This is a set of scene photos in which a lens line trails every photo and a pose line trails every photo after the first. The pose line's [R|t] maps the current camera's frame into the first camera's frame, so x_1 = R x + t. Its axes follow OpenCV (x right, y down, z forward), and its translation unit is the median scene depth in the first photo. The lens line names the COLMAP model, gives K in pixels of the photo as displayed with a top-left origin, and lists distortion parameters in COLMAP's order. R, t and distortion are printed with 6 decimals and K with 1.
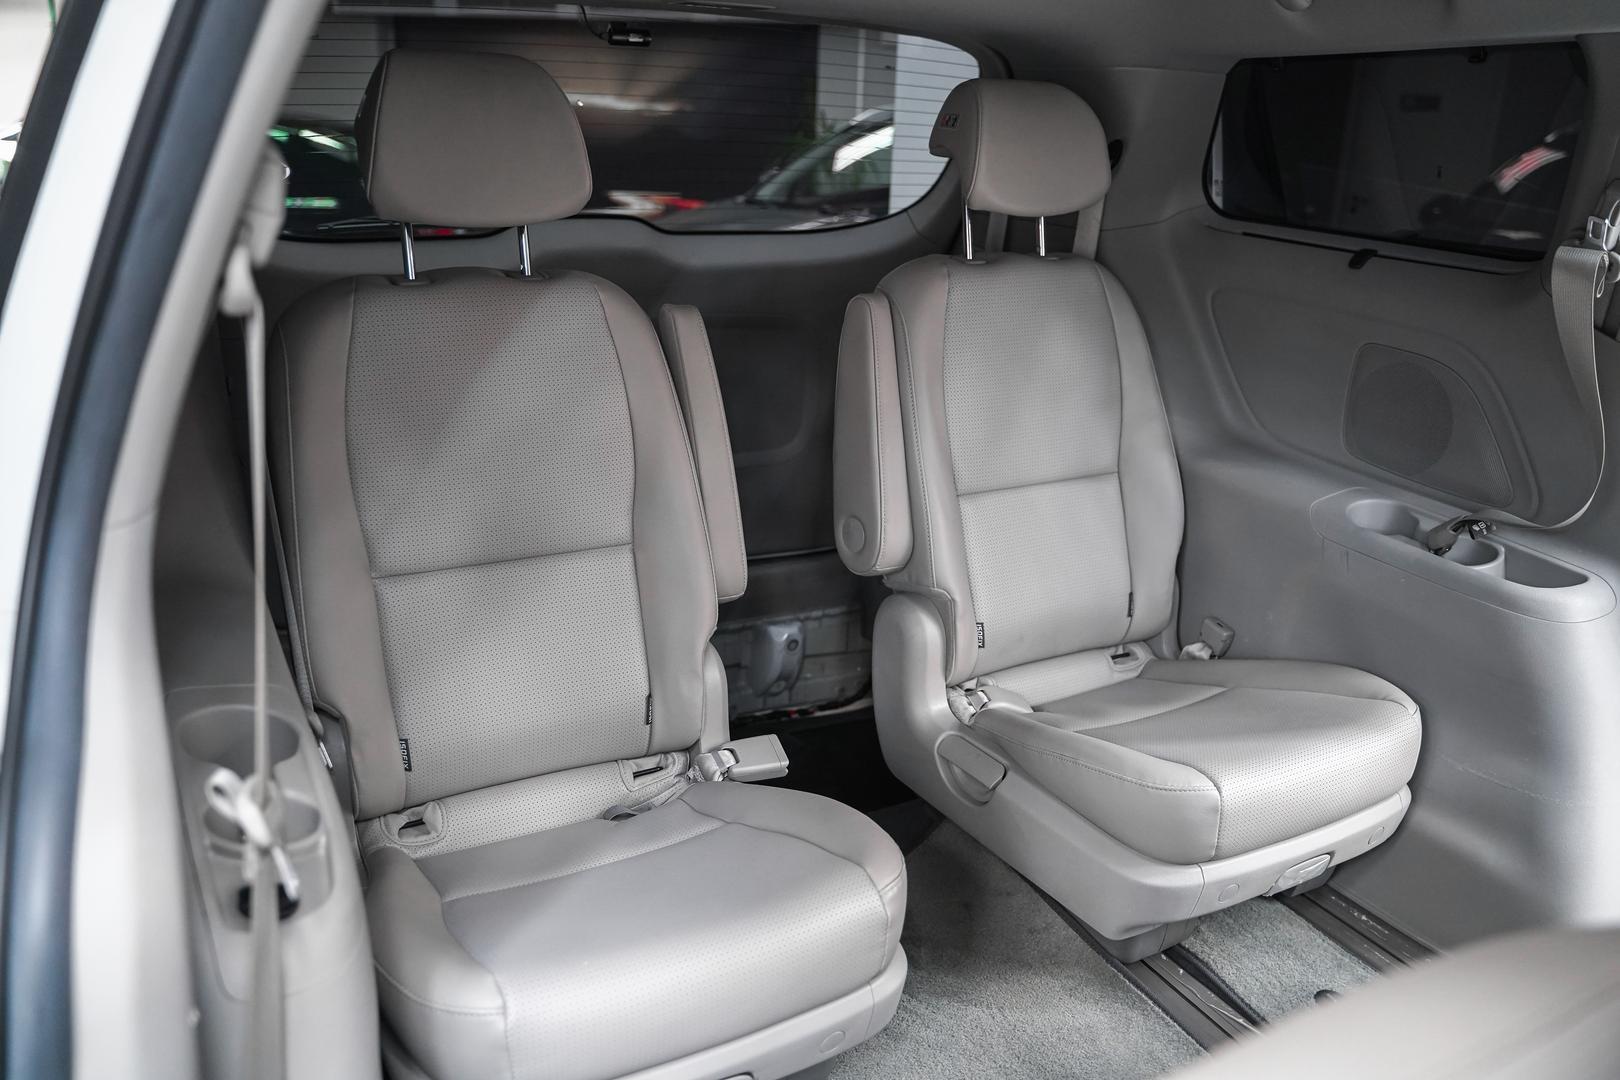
lens RADIAL K [[1290.4, 0, 810.0], [0, 1290.4, 540.0], [0, 0, 1]] dist [-0.011738, 0.002544]
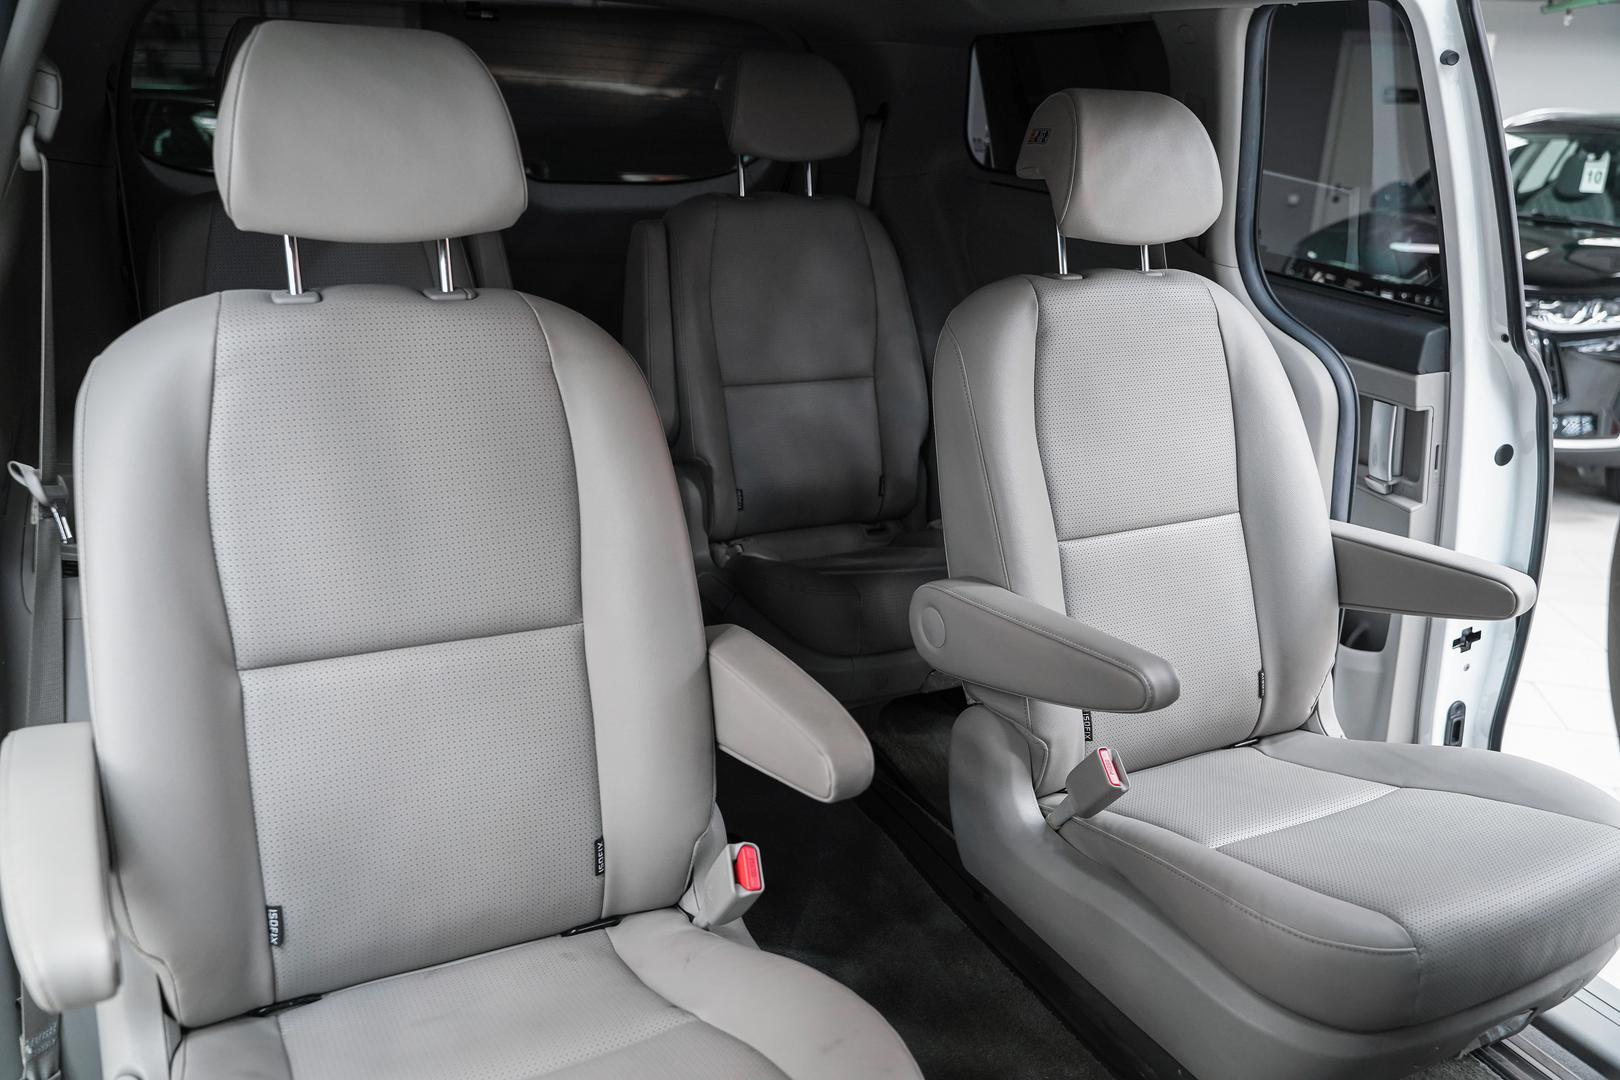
lens RADIAL K [[1290.4, 0, 810.0], [0, 1290.4, 540.0], [0, 0, 1]] dist [-0.011738, 0.002544]
pose [[0.999081, 0.024467, -0.035179, 0.226643], [-0.024280, 0.999689, 0.005727, 0.096641], [0.035308, -0.004868, 0.999365, -0.218315]]
